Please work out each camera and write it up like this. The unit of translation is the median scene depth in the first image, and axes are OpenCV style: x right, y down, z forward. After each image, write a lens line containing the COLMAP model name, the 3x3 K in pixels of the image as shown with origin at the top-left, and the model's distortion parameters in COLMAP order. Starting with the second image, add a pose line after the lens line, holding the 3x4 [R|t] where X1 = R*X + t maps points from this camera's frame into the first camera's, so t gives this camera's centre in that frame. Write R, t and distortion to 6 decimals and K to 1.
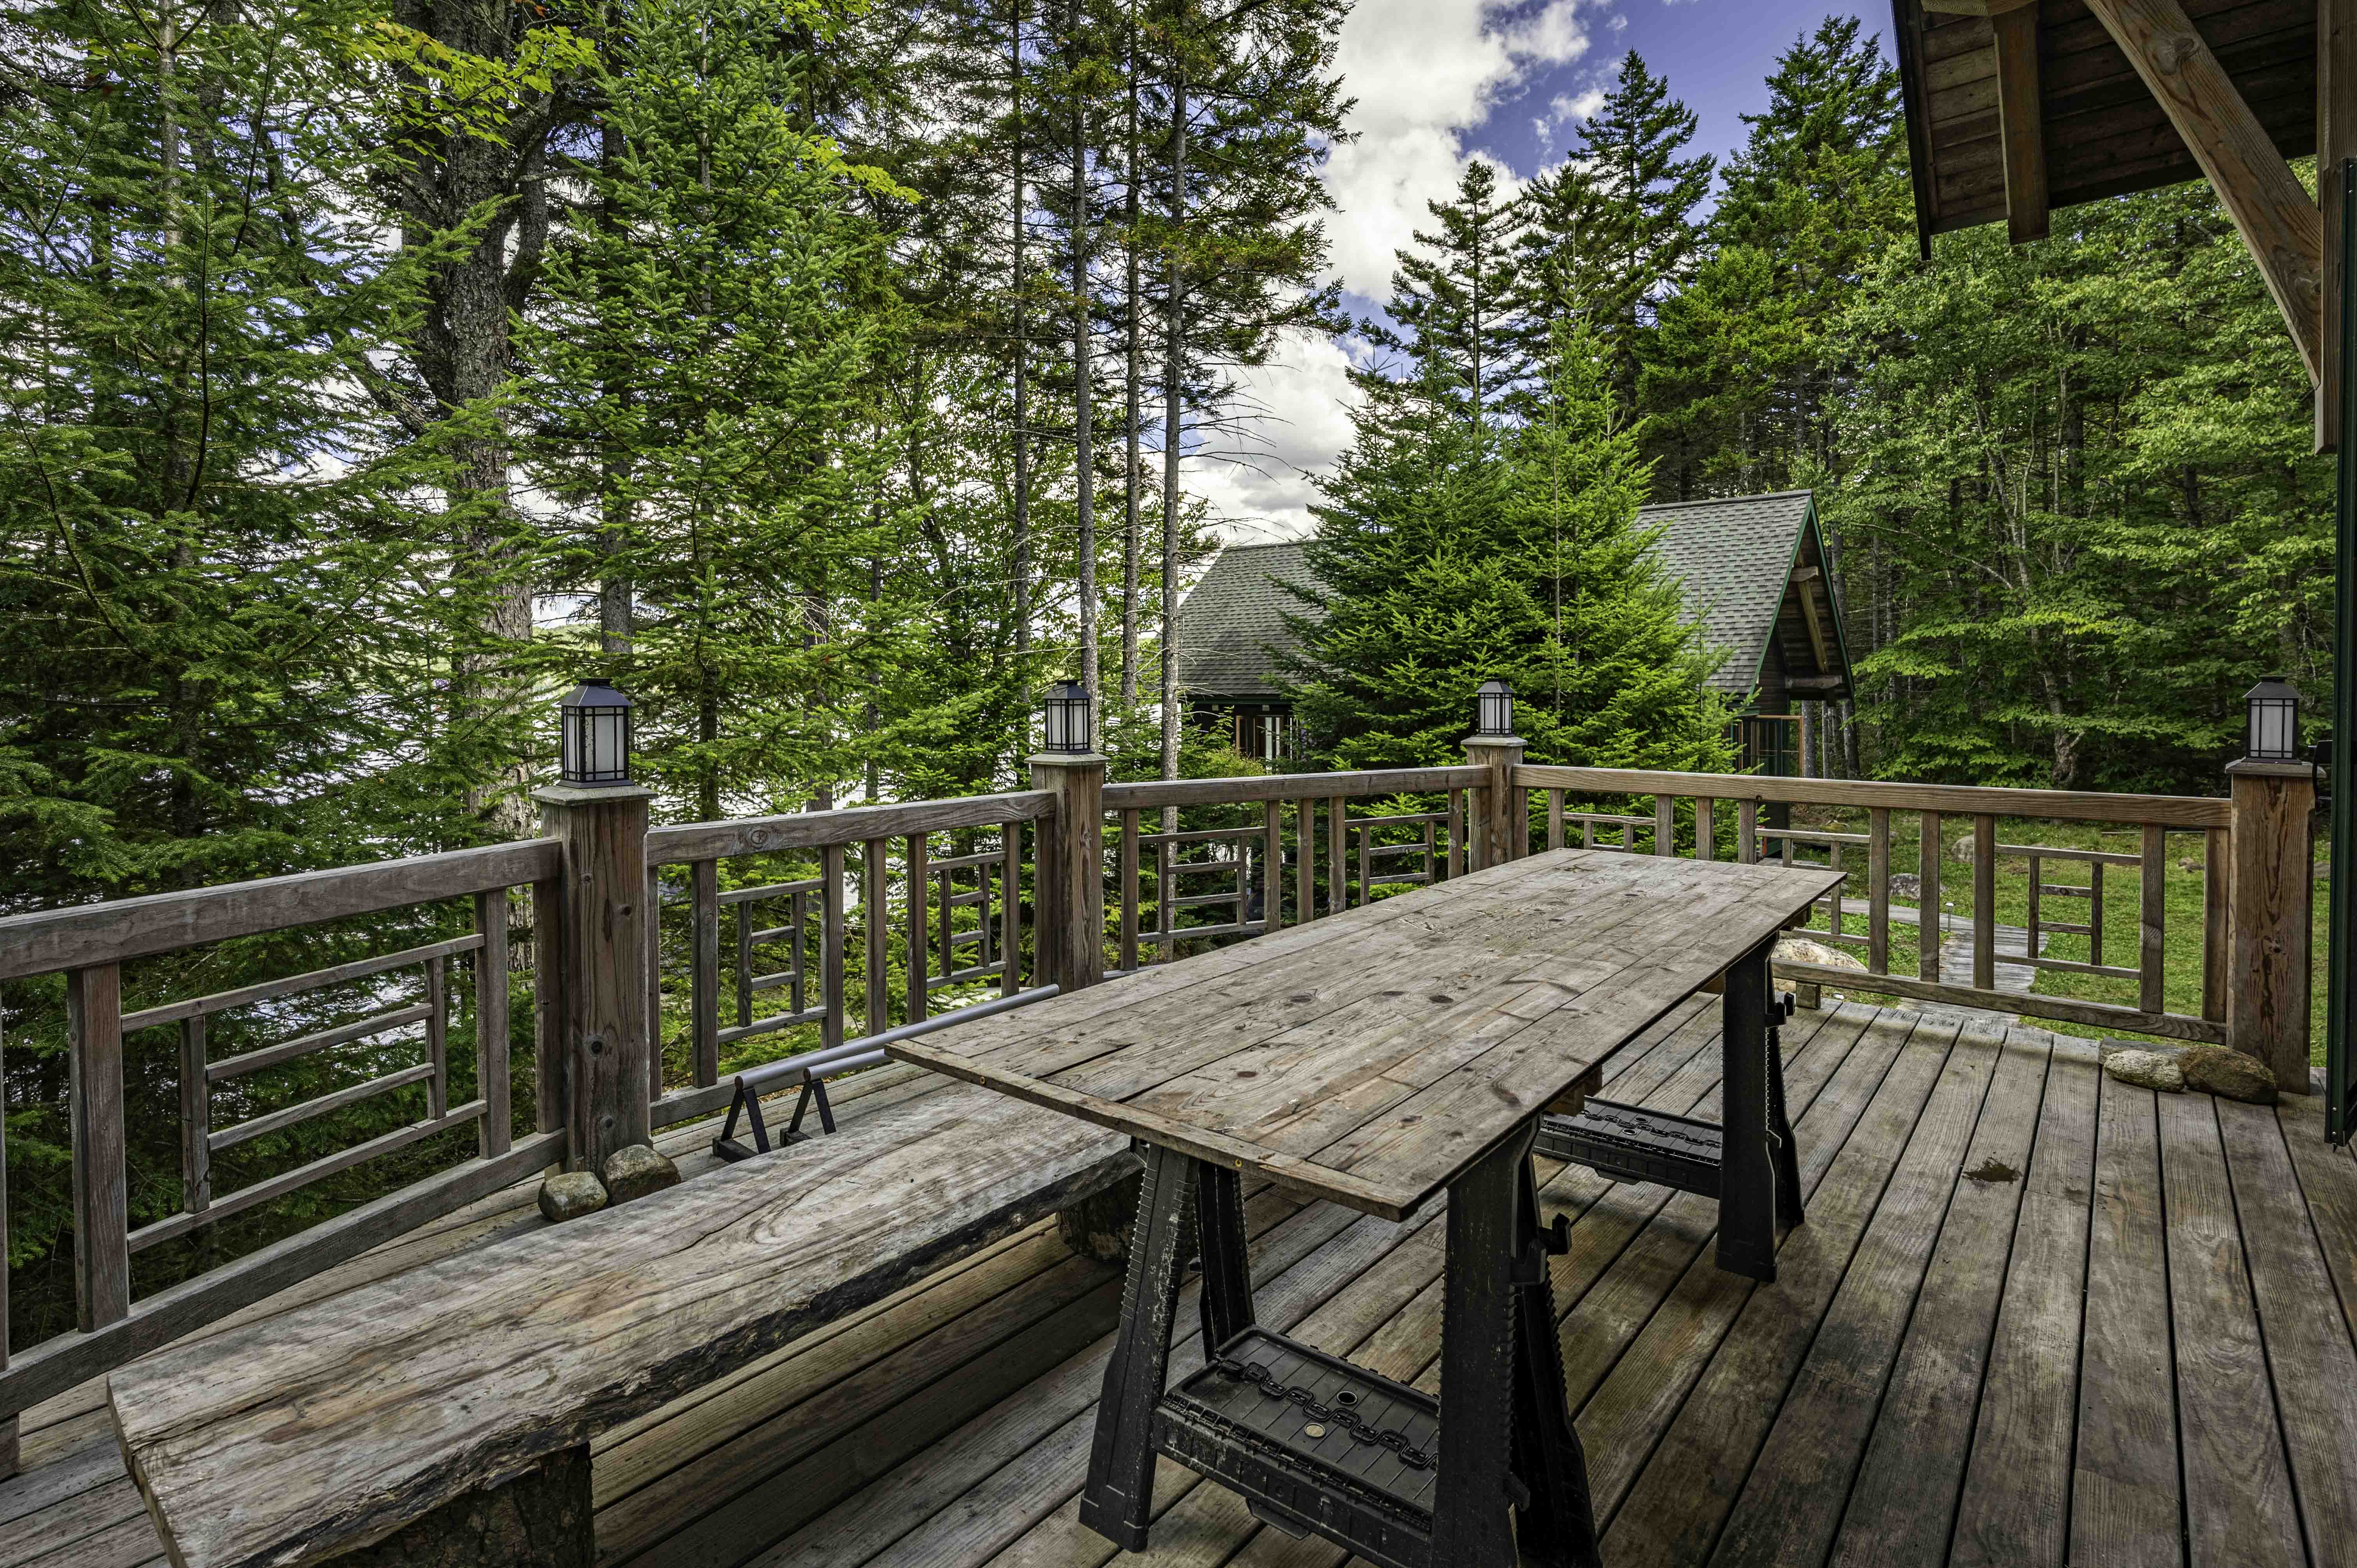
lens RADIAL K [[1150.7, 0, 1187.0], [0, 1150.7, 714.9], [0, 0, 1]] dist [0.000136, 0.001294]
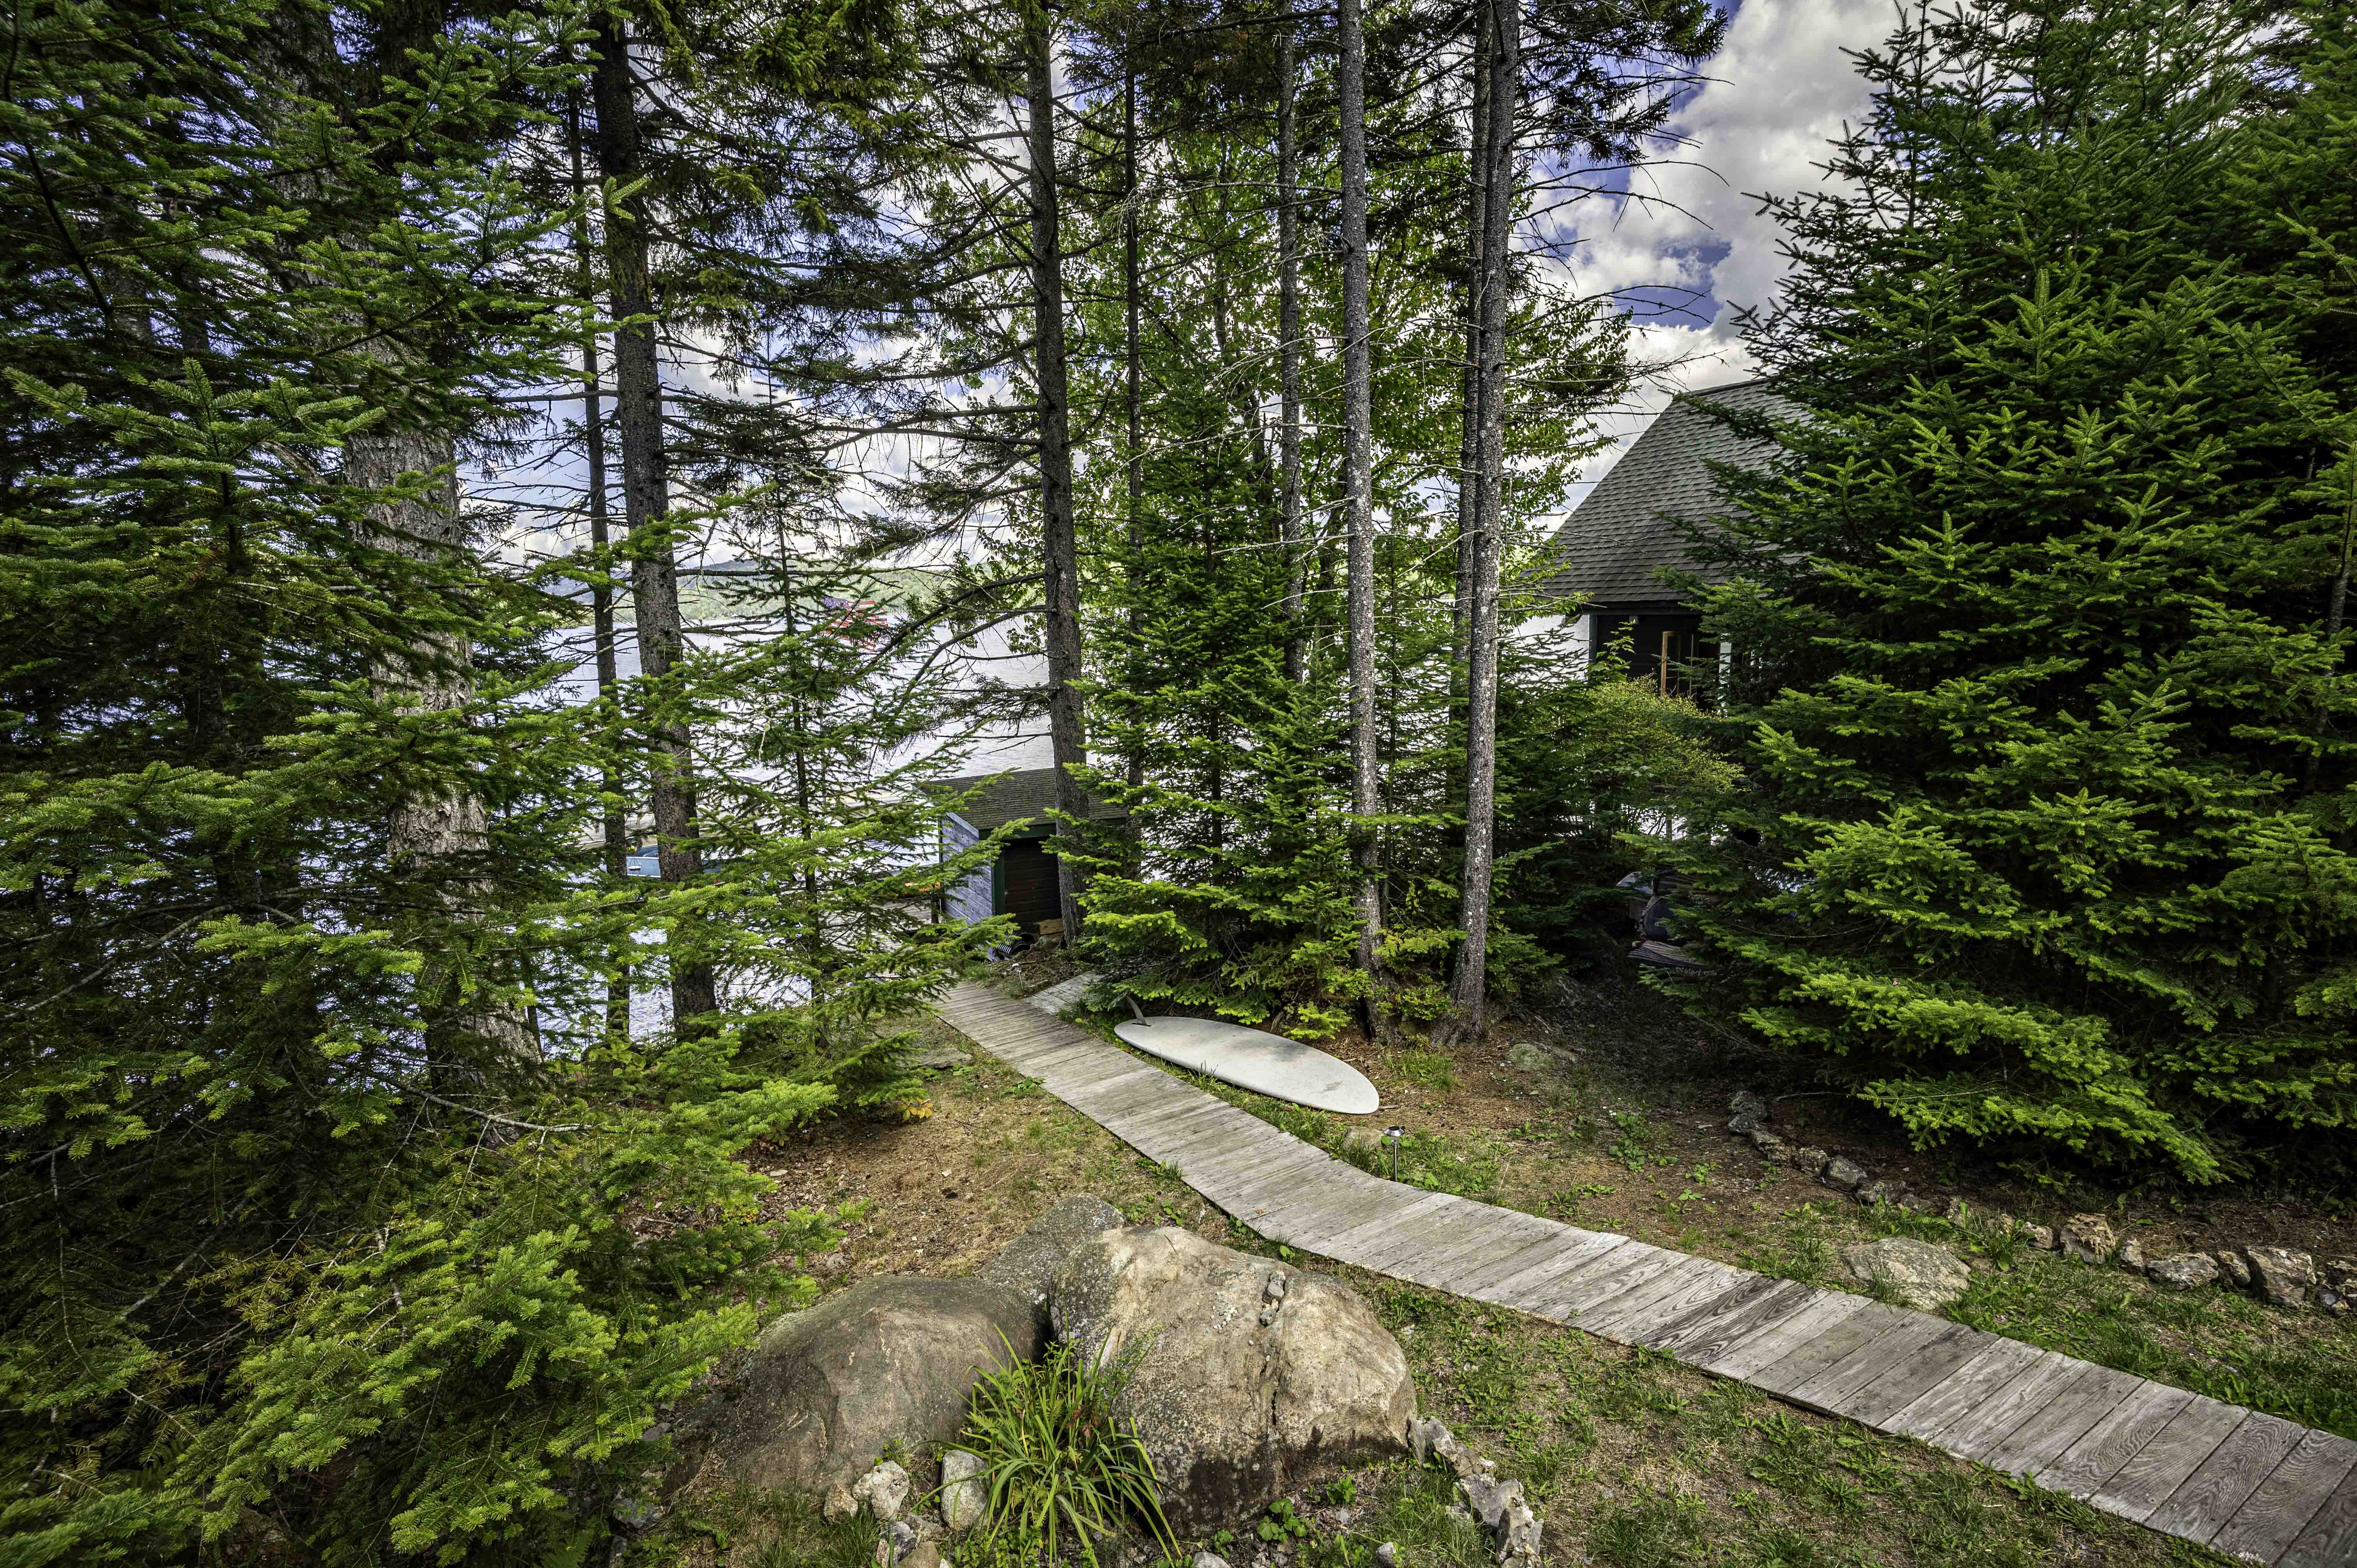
lens RADIAL K [[1123.1, 0, 1178.6], [0, 1123.1, 809.1], [0, 0, 1]] dist [-0.001248, 0.000990]
pose [[0.915380, 0.050014, -0.399472, 0.055522], [0.016457, 0.986776, 0.161255, -0.007457], [0.402254, -0.154183, 0.902452, 0.256271]]
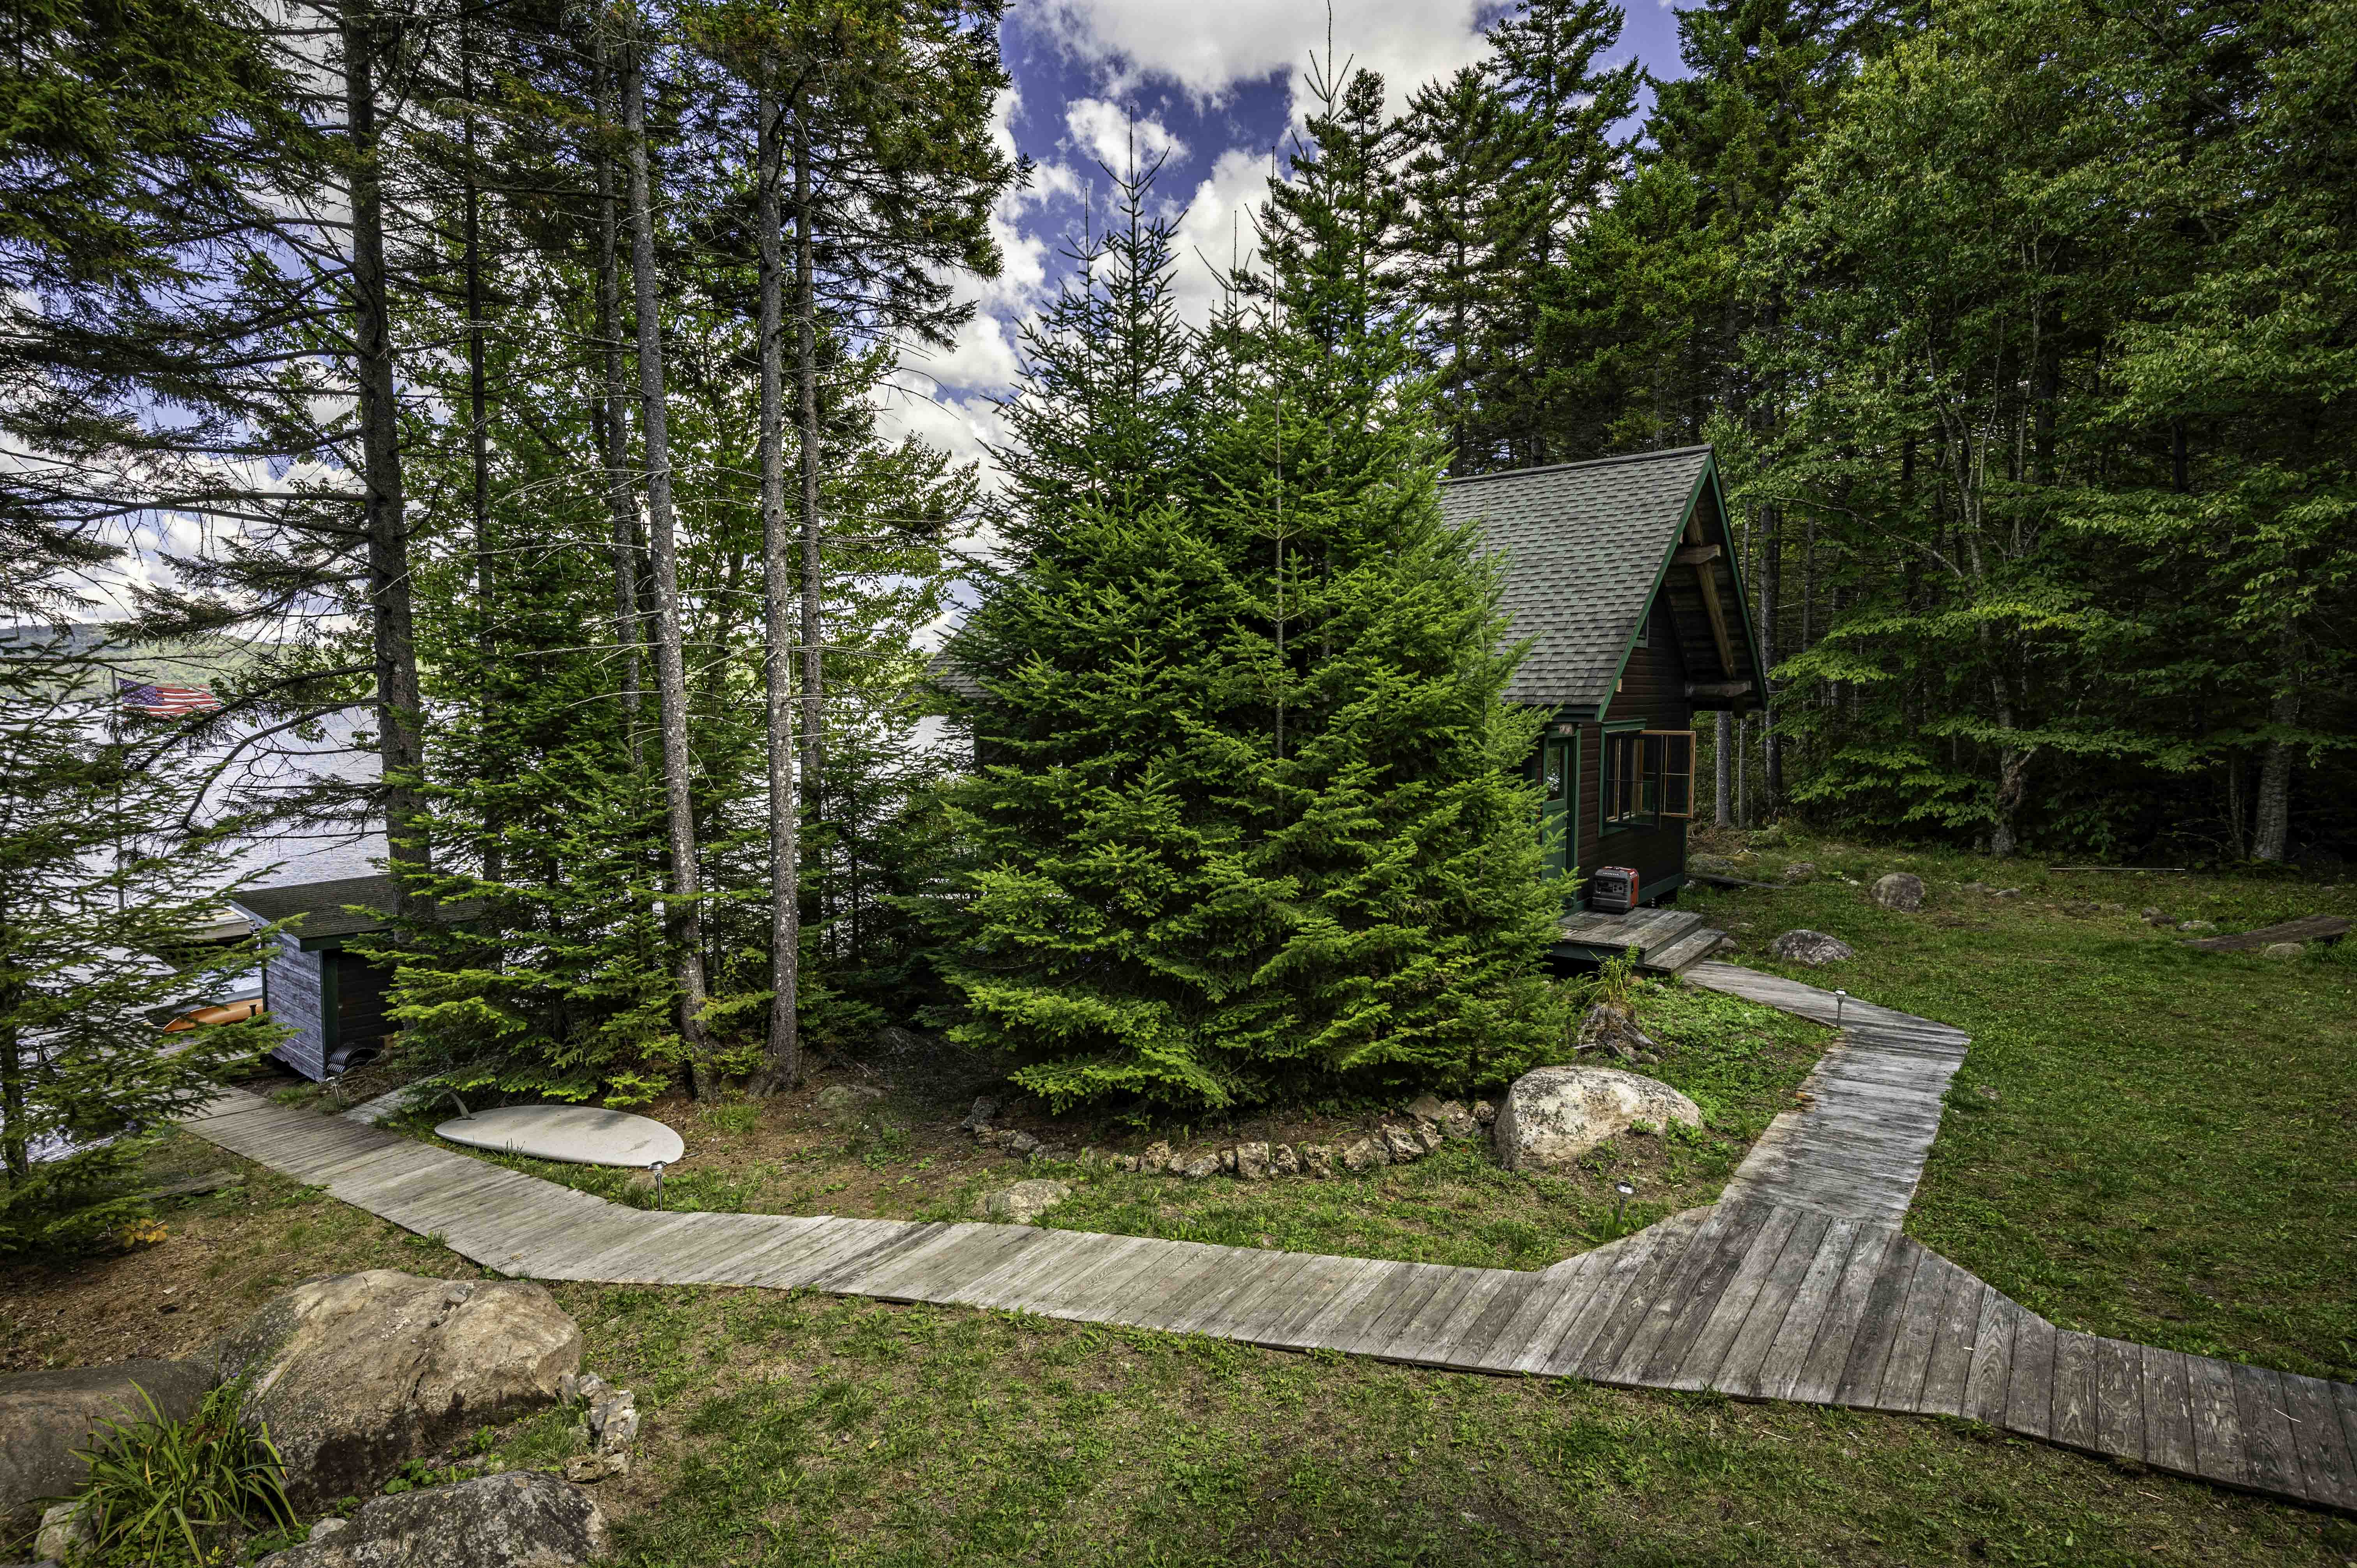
lens RADIAL K [[1123.1, 0, 1178.6], [0, 1123.1, 809.1], [0, 0, 1]] dist [-0.001248, 0.000990]
pose [[0.999957, -0.002410, 0.008916, 0.157031], [0.001694, 0.996837, 0.079458, -0.007649], [-0.009079, -0.079440, 0.996798, 0.200047]]
